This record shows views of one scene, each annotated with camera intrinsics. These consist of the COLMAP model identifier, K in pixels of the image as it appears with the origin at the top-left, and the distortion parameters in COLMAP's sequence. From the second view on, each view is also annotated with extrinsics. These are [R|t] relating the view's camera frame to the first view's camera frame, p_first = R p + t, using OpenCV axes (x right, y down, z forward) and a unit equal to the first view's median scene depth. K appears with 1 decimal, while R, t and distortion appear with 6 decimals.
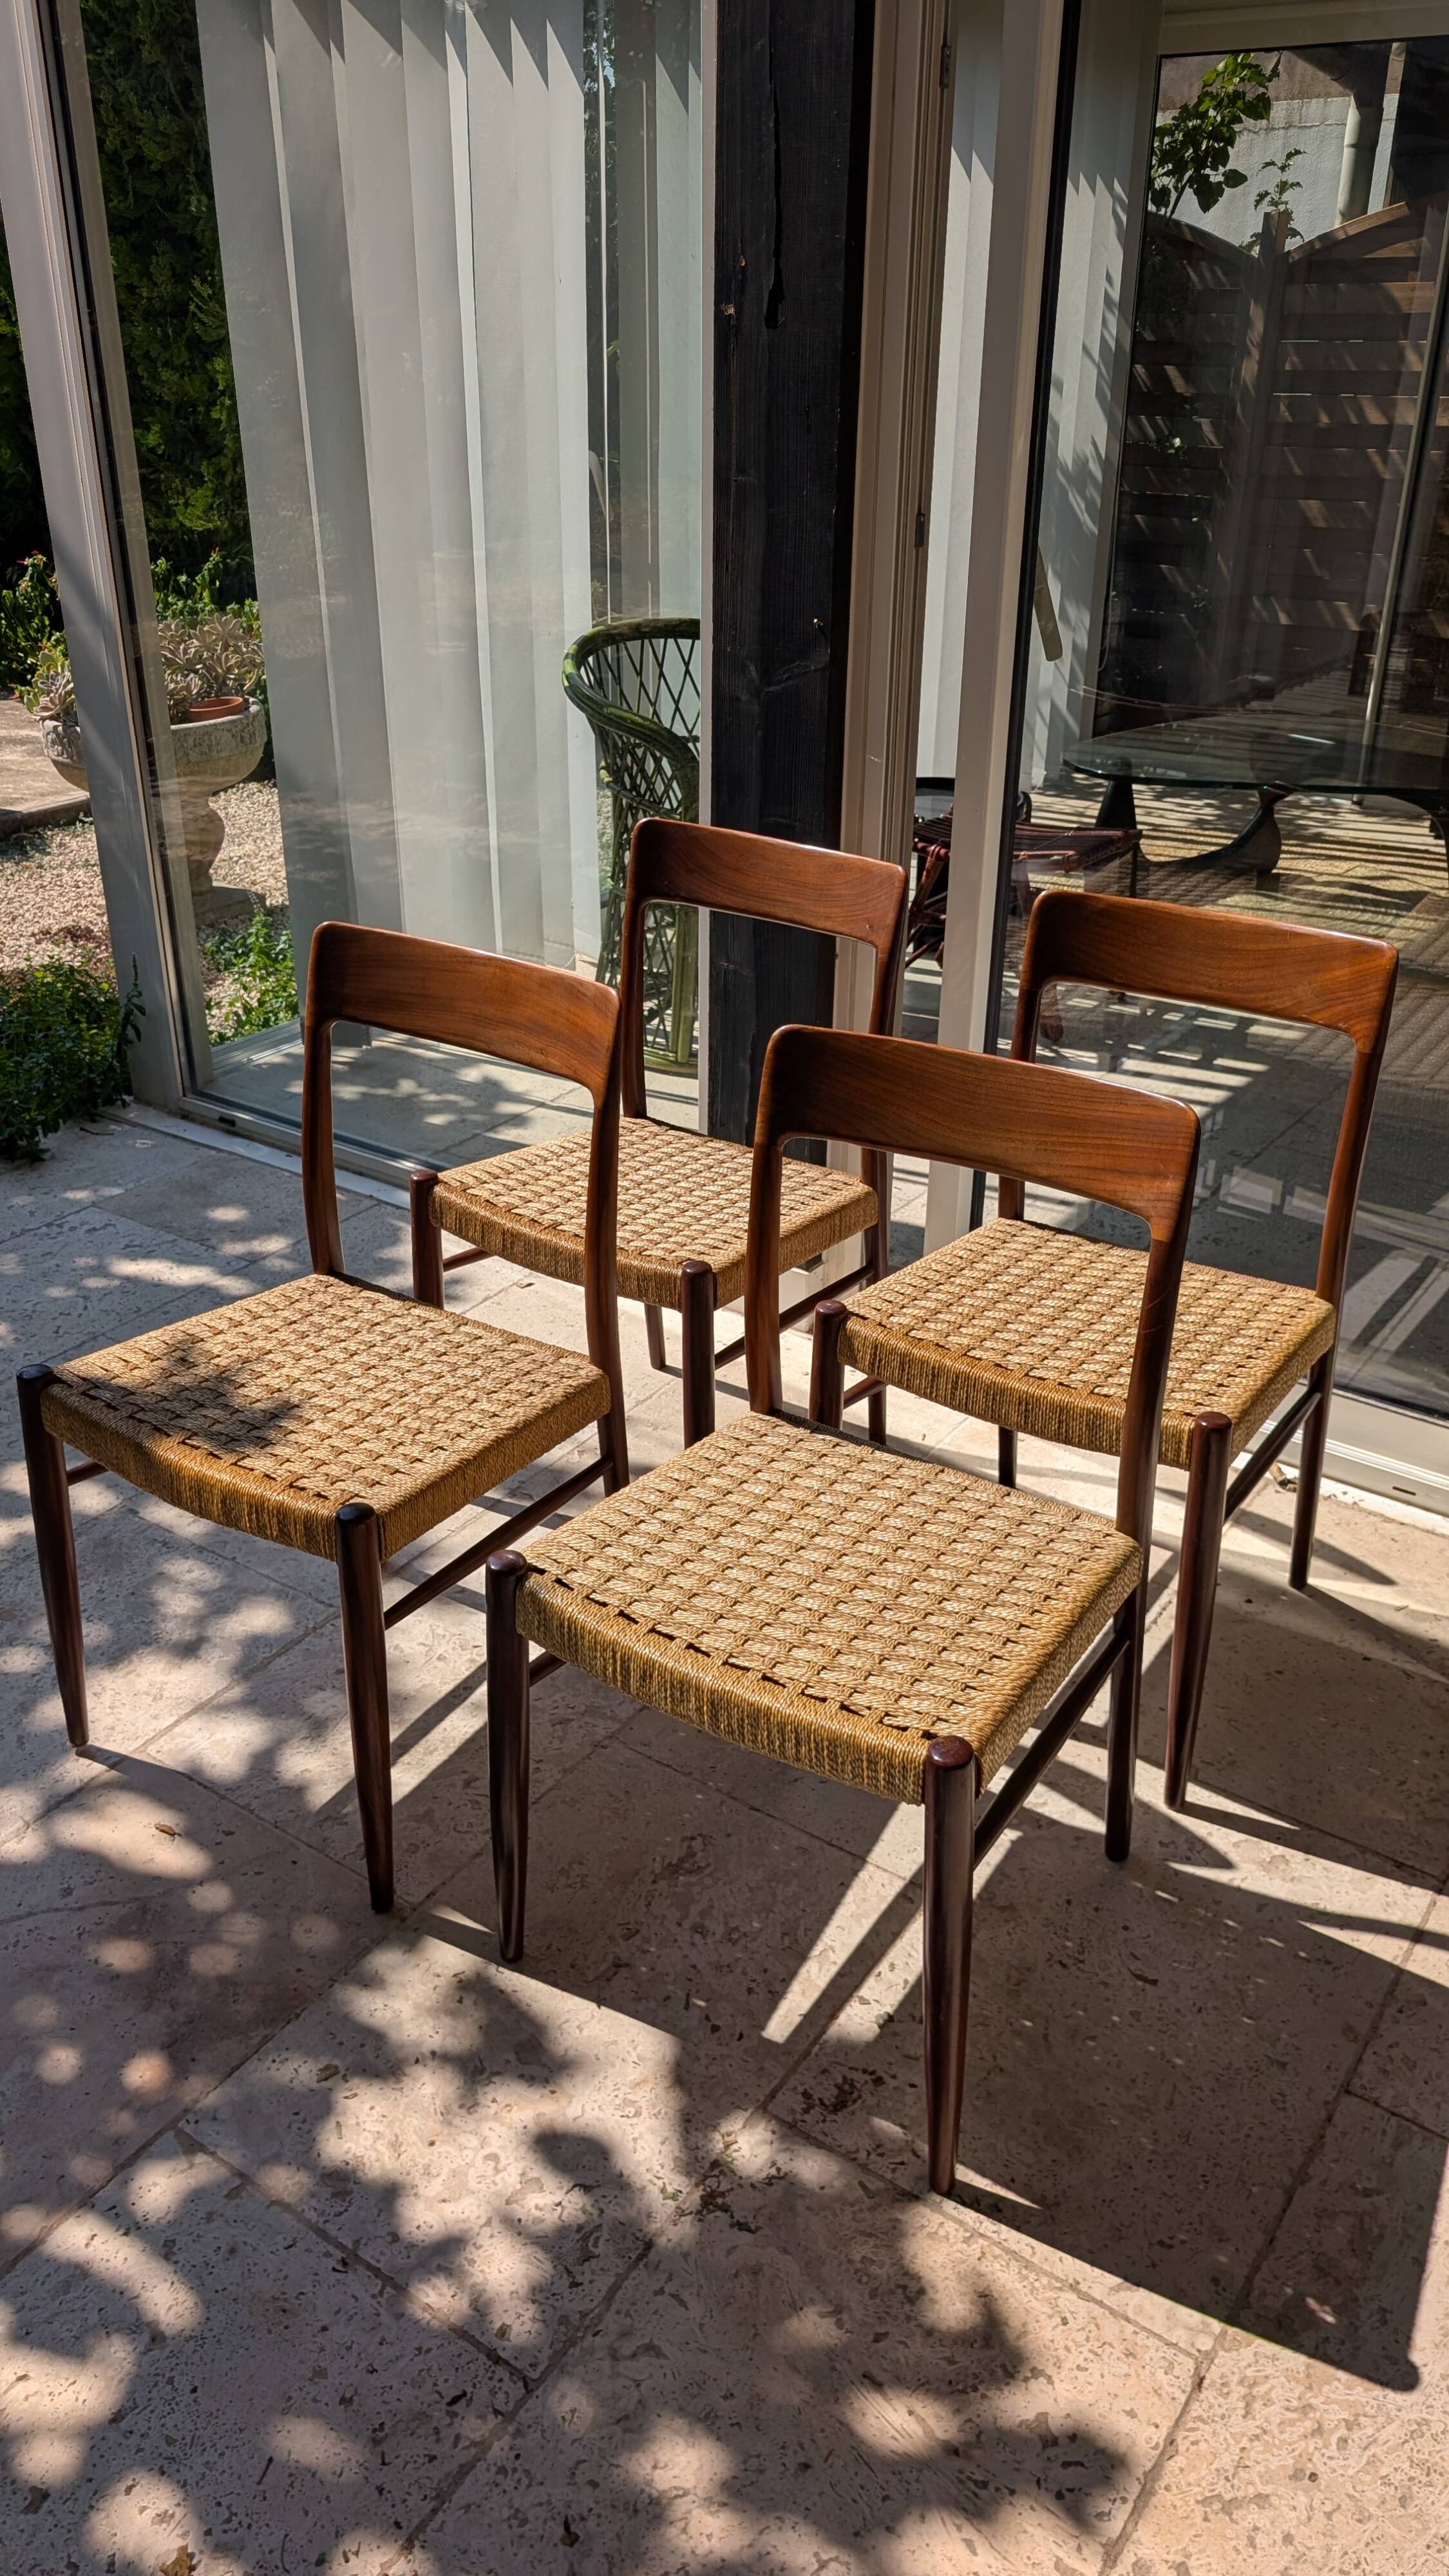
lens RADIAL K [[1847.6, 0, 733.7], [0, 1847.6, 1295.1], [0, 0, 1]] dist [-0.004024, -0.006934]
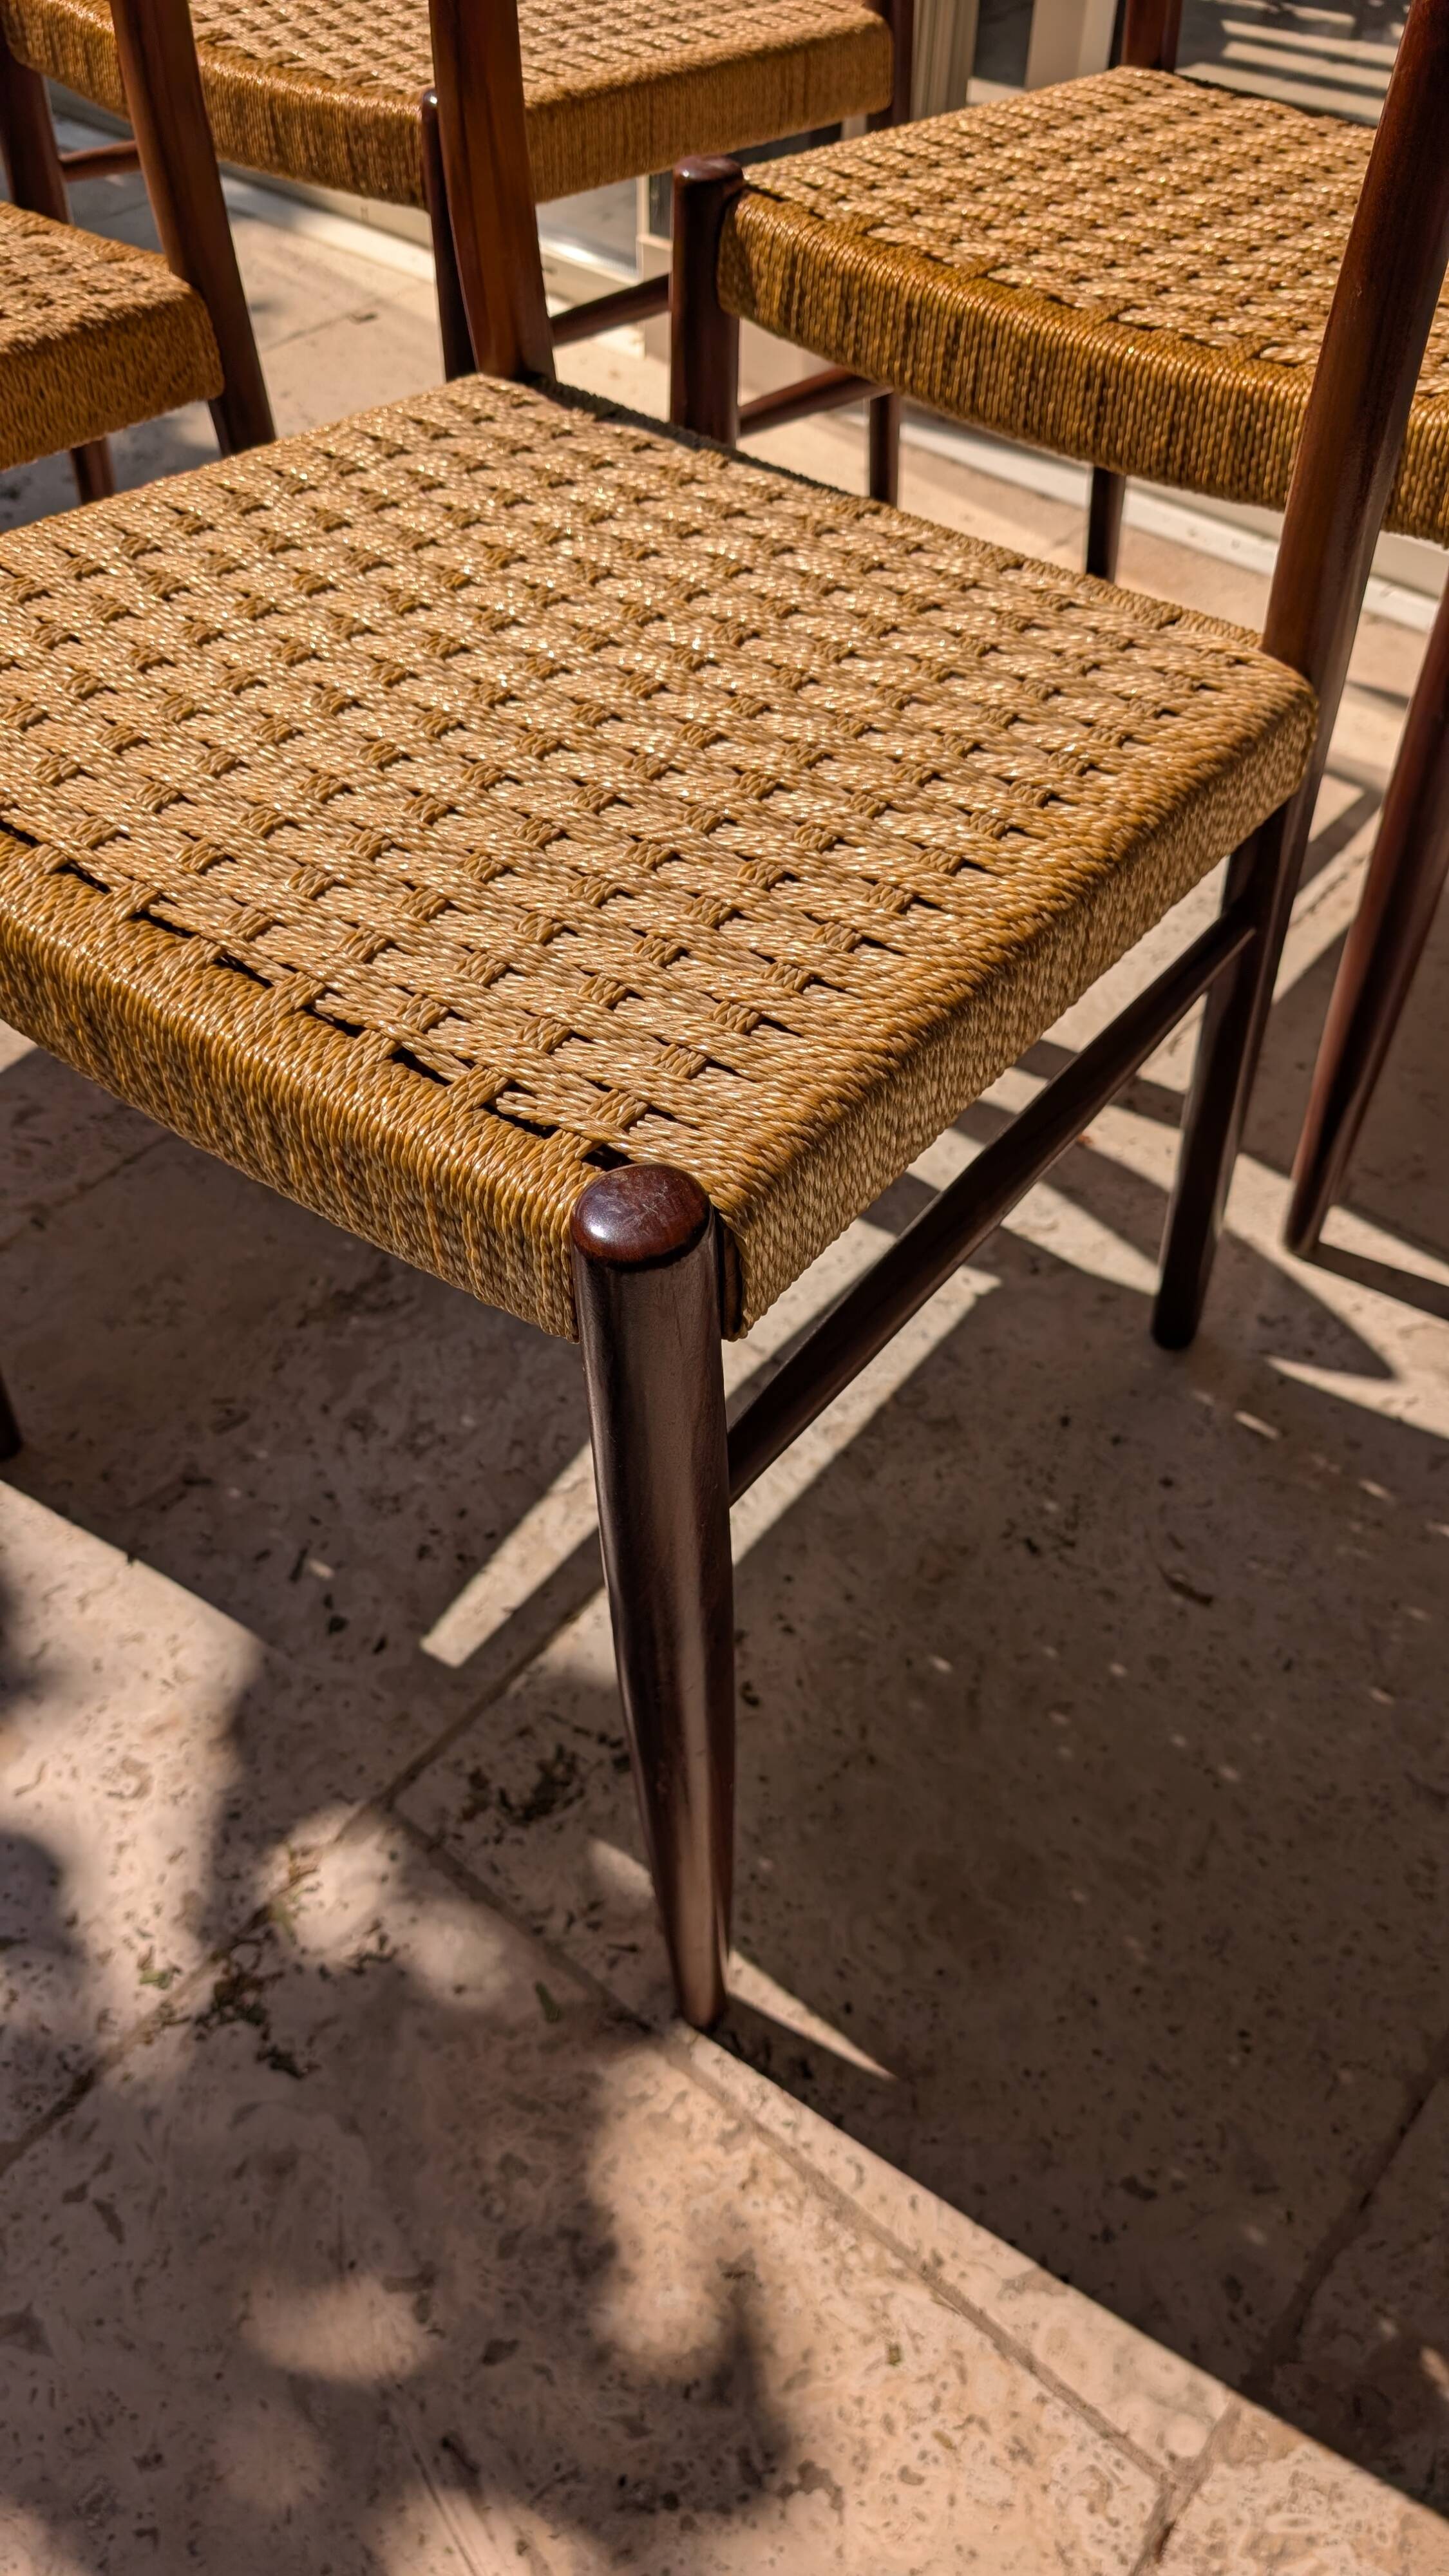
lens RADIAL K [[1847.6, 0, 728.1], [0, 1847.6, 1279.0], [0, 0, 1]] dist [-0.004024, -0.006934]
pose [[0.995473, 0.071732, -0.062356, 0.131558], [-0.043845, 0.928656, 0.368341, 0.116094], [0.084329, -0.363939, 0.927597, 0.591027]]
